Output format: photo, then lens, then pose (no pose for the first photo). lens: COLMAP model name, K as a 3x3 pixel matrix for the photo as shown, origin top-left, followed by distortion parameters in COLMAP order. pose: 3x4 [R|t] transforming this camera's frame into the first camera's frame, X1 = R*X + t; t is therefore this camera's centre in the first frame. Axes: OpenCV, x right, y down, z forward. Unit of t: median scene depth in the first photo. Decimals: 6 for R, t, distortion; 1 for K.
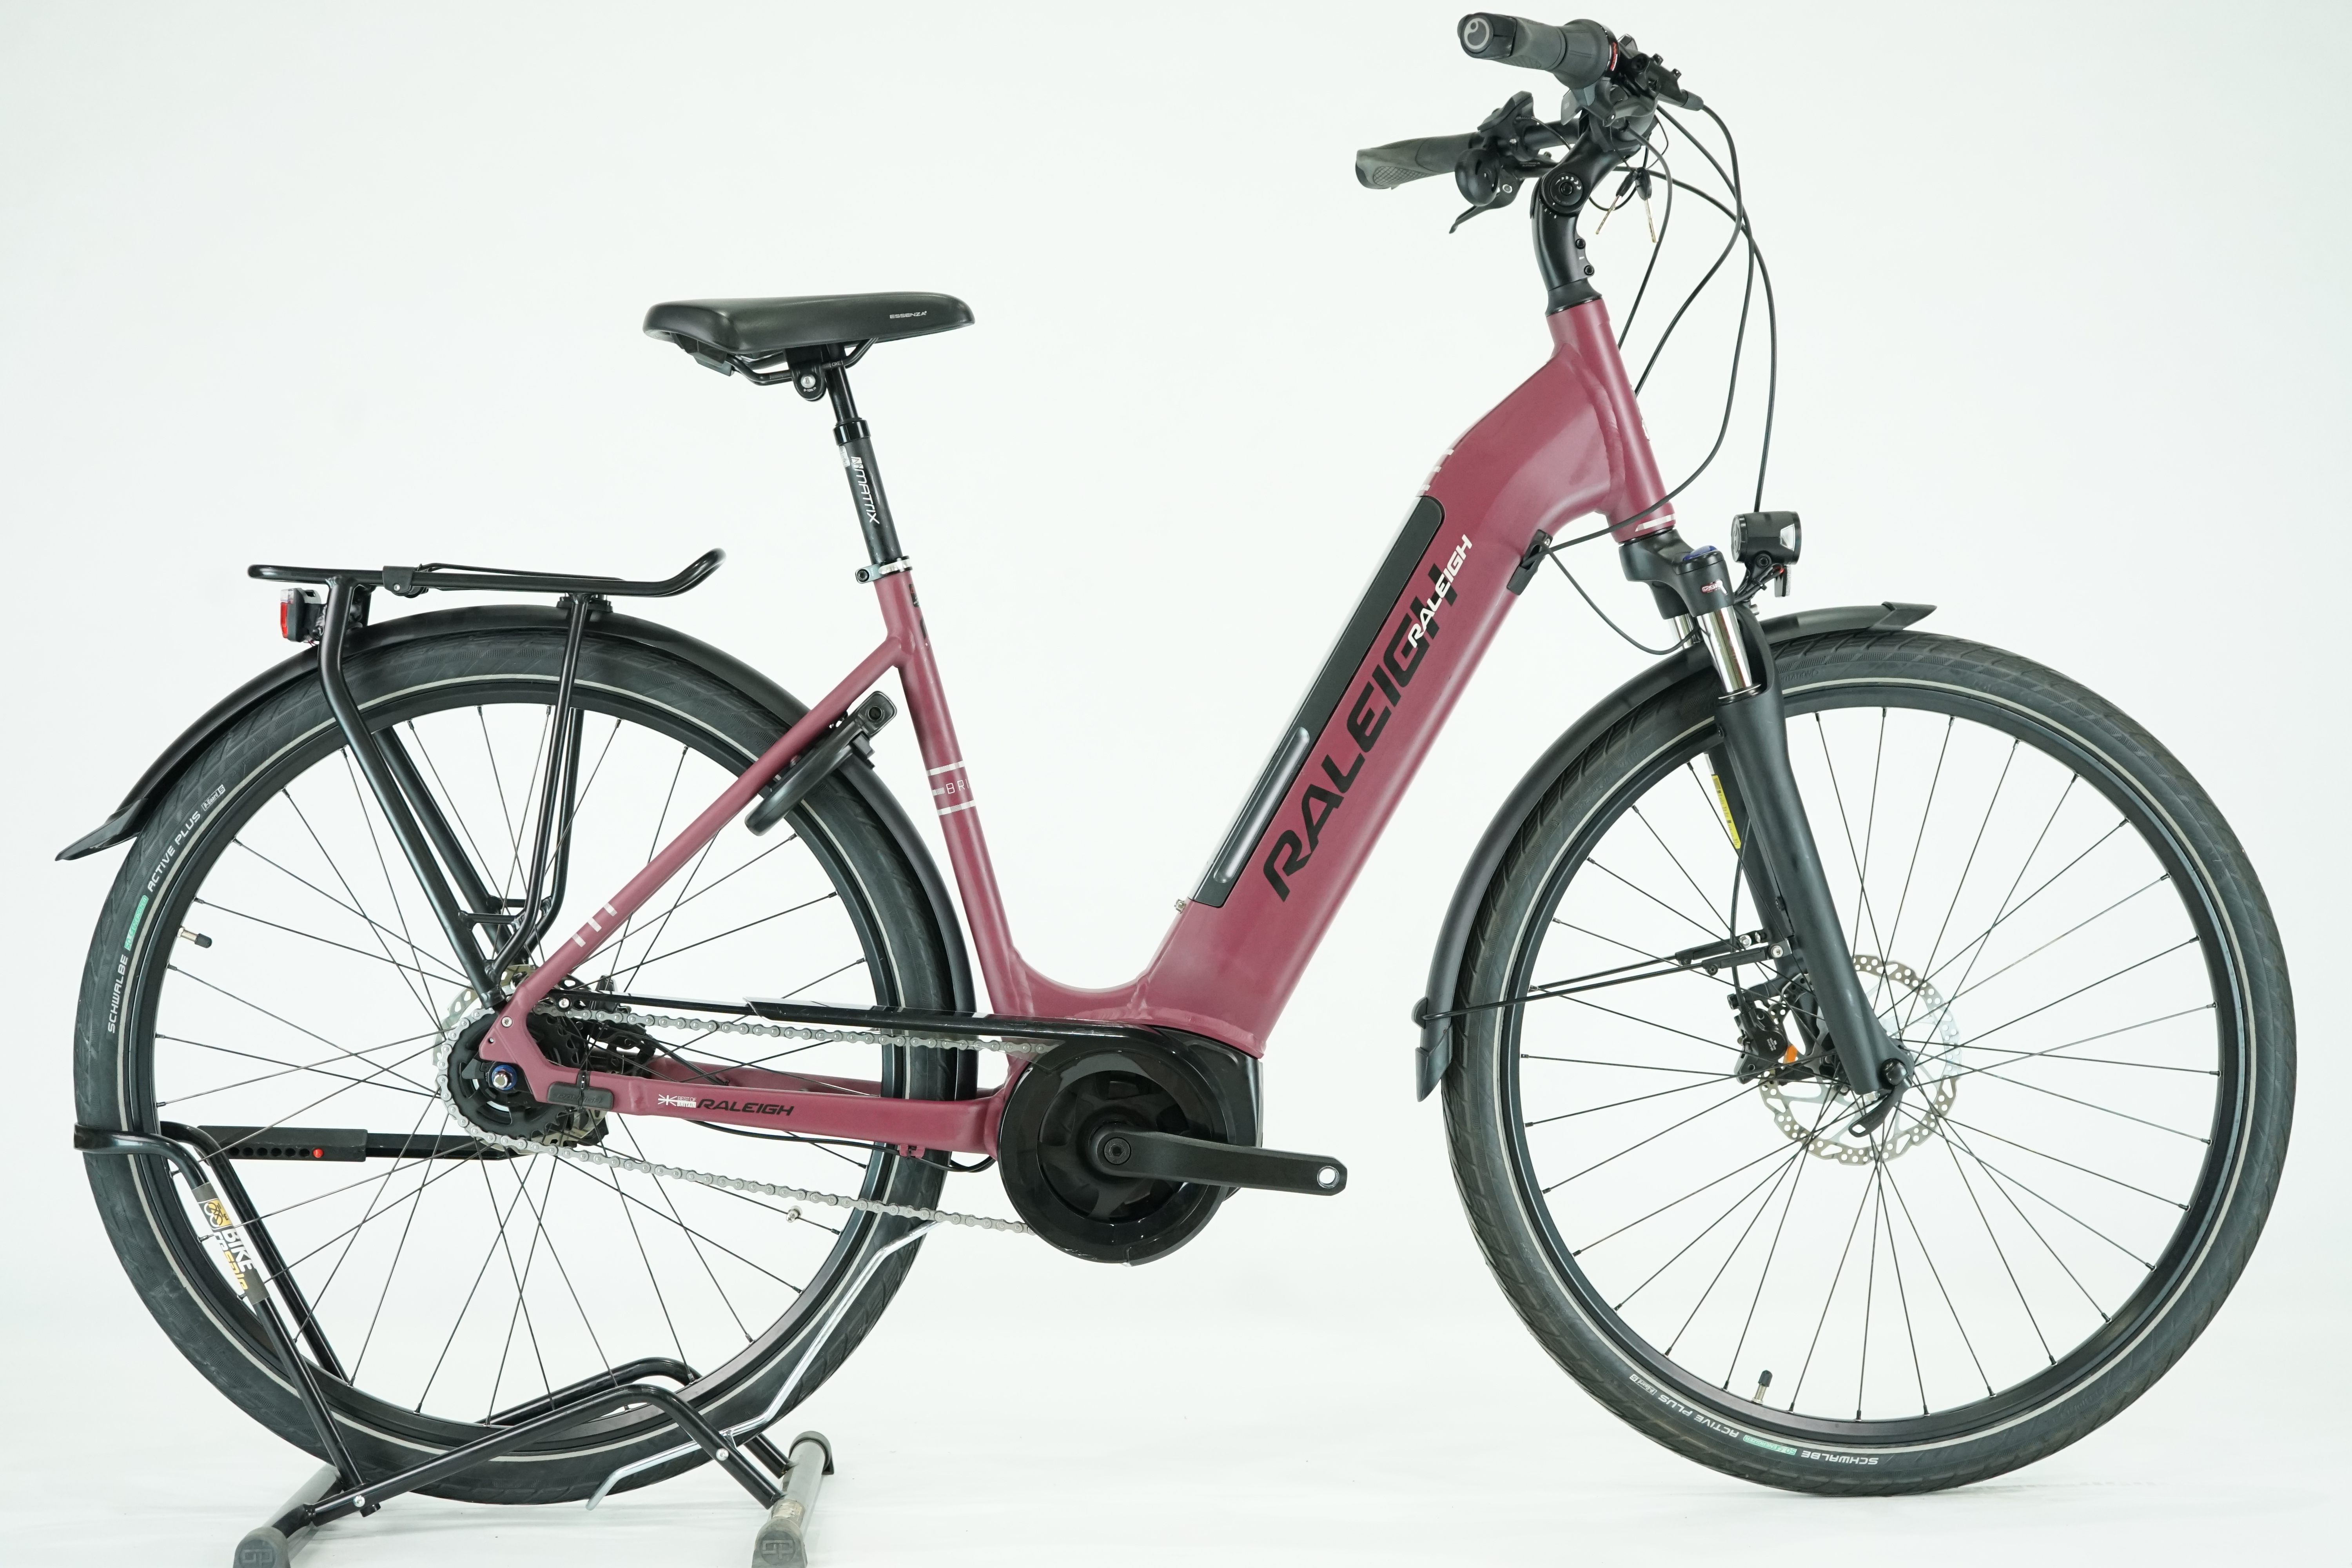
lens RADIAL K [[3580.6, 0, 1176.0], [0, 3580.6, 784.0], [0, 0, 1]] dist [-0.094340, 0.068916]
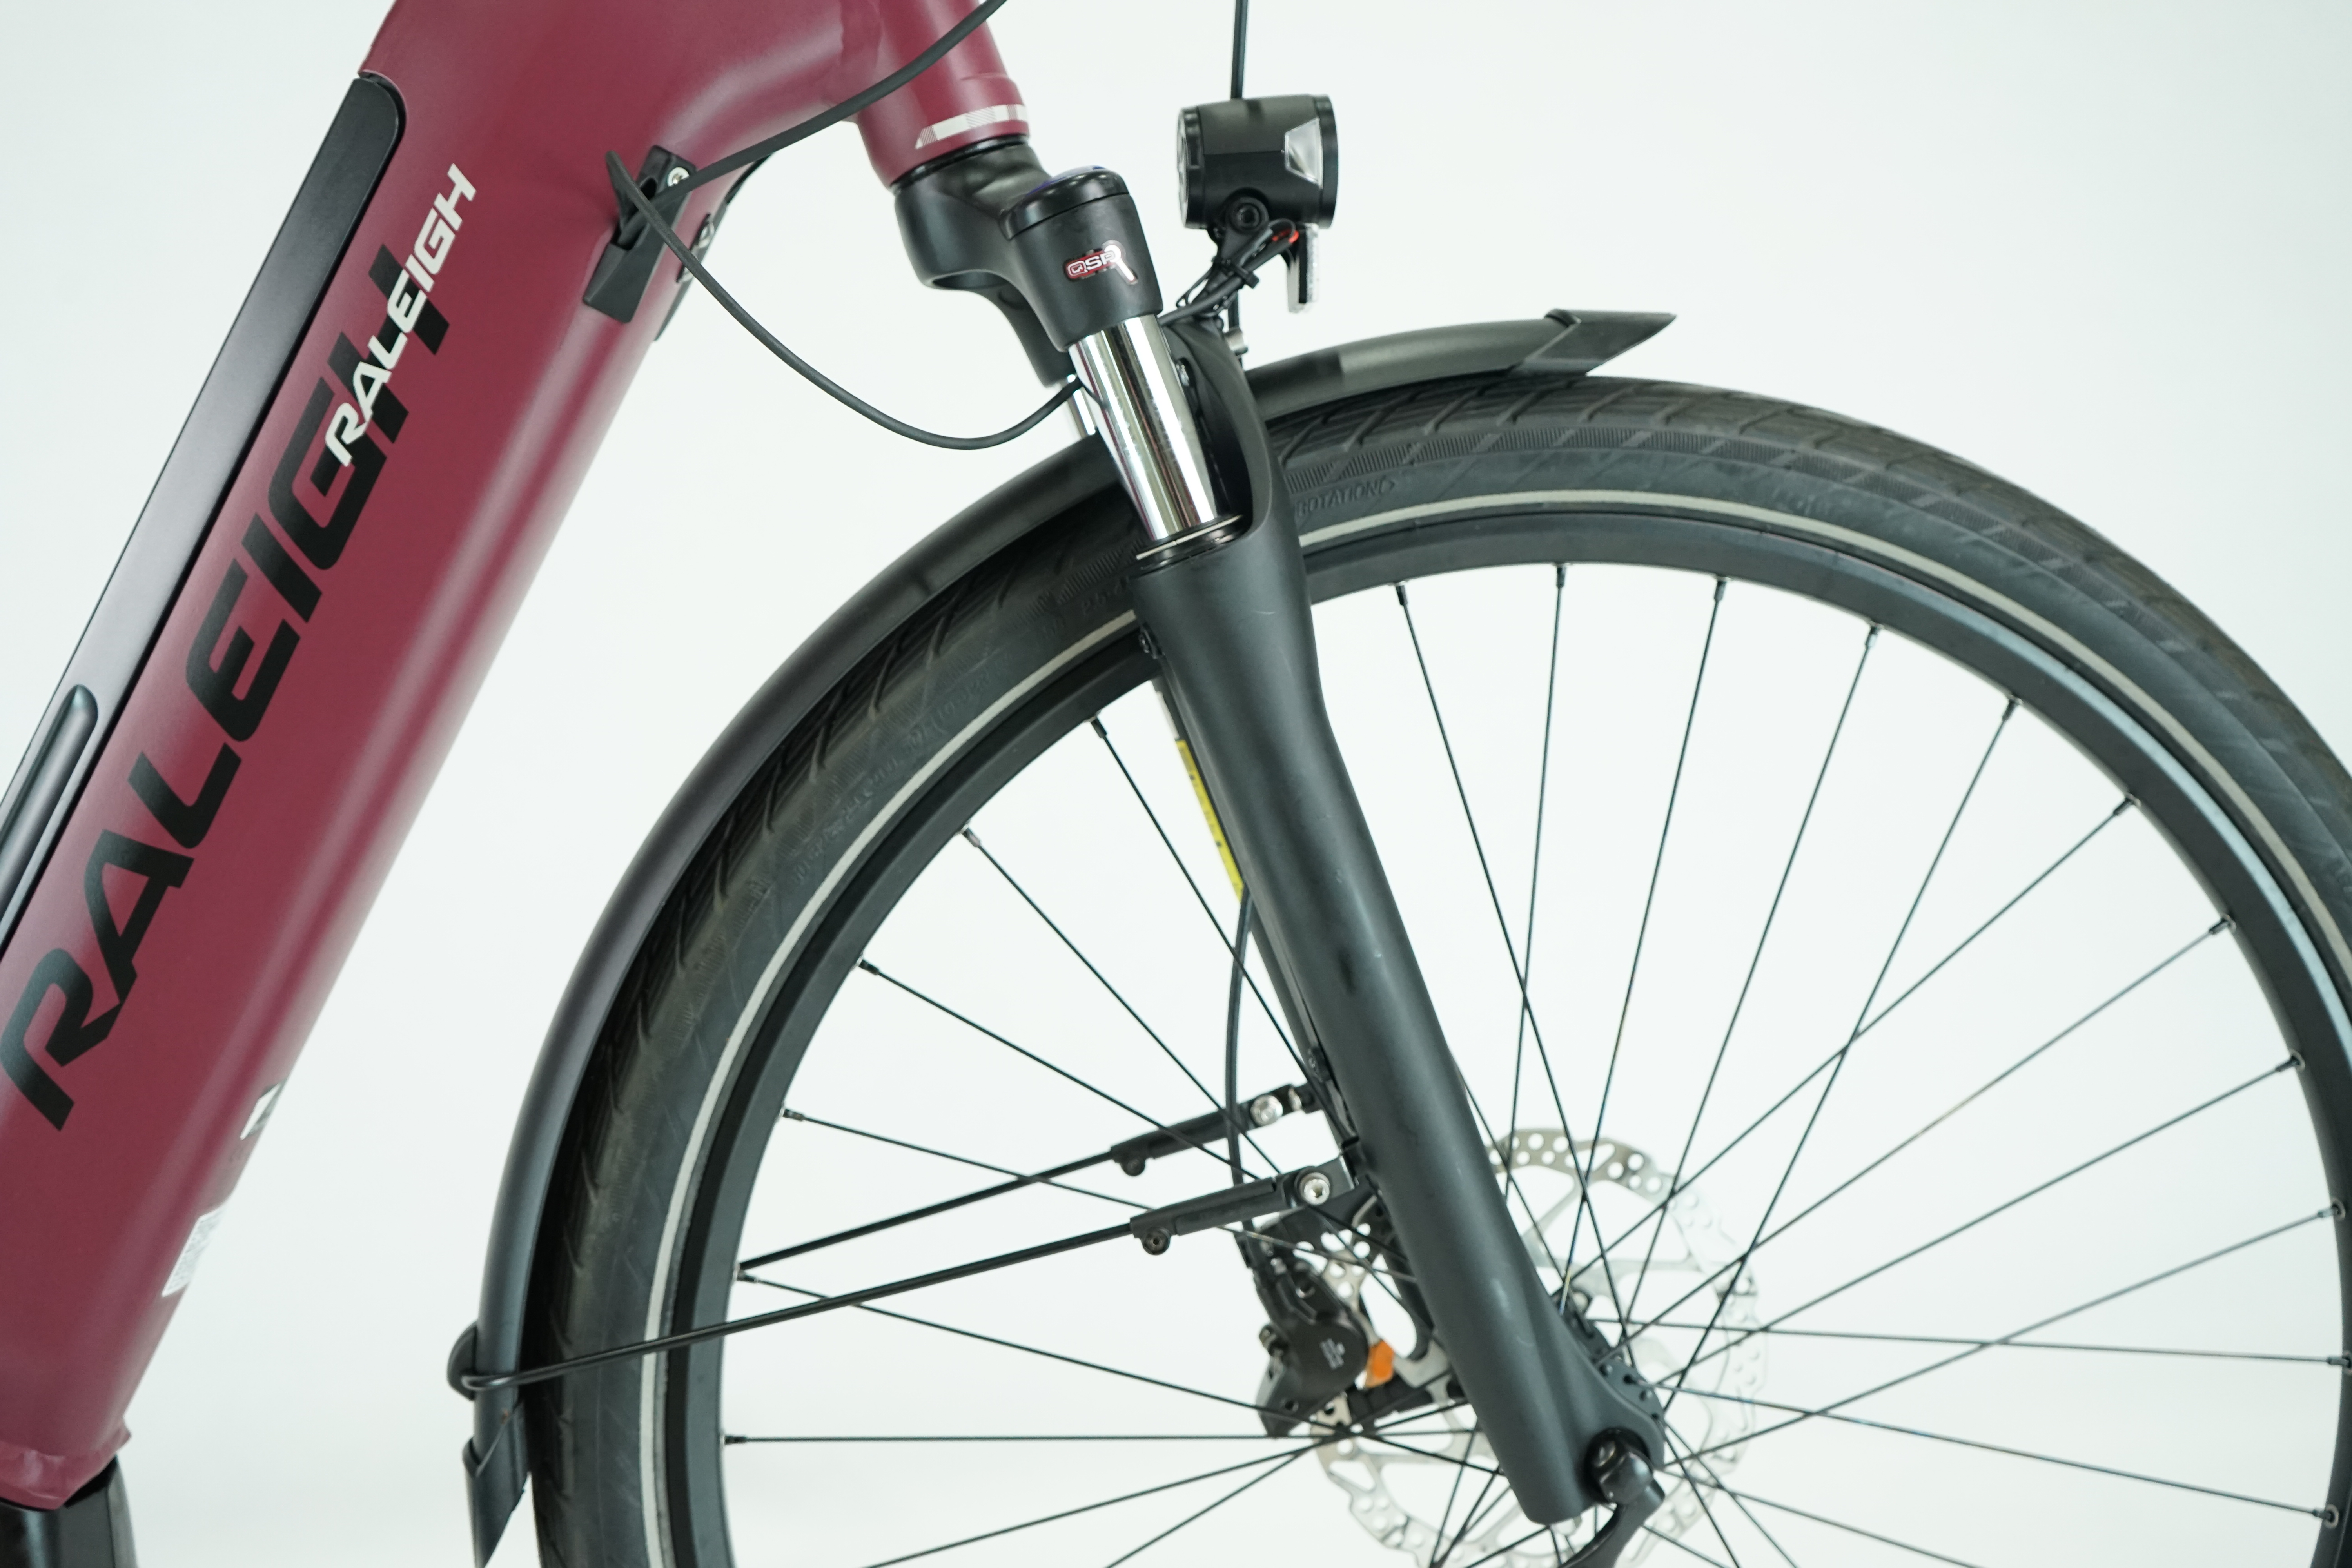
lens RADIAL K [[2327.3, 0, 1176.0], [0, 2327.3, 784.0], [0, 0, 1]] dist [-0.063394, -0.012197]
pose [[0.997925, -0.051211, 0.039027, 0.142350], [0.049297, 0.997604, 0.048535, -0.011210], [-0.041419, -0.046511, 0.998059, 0.732329]]
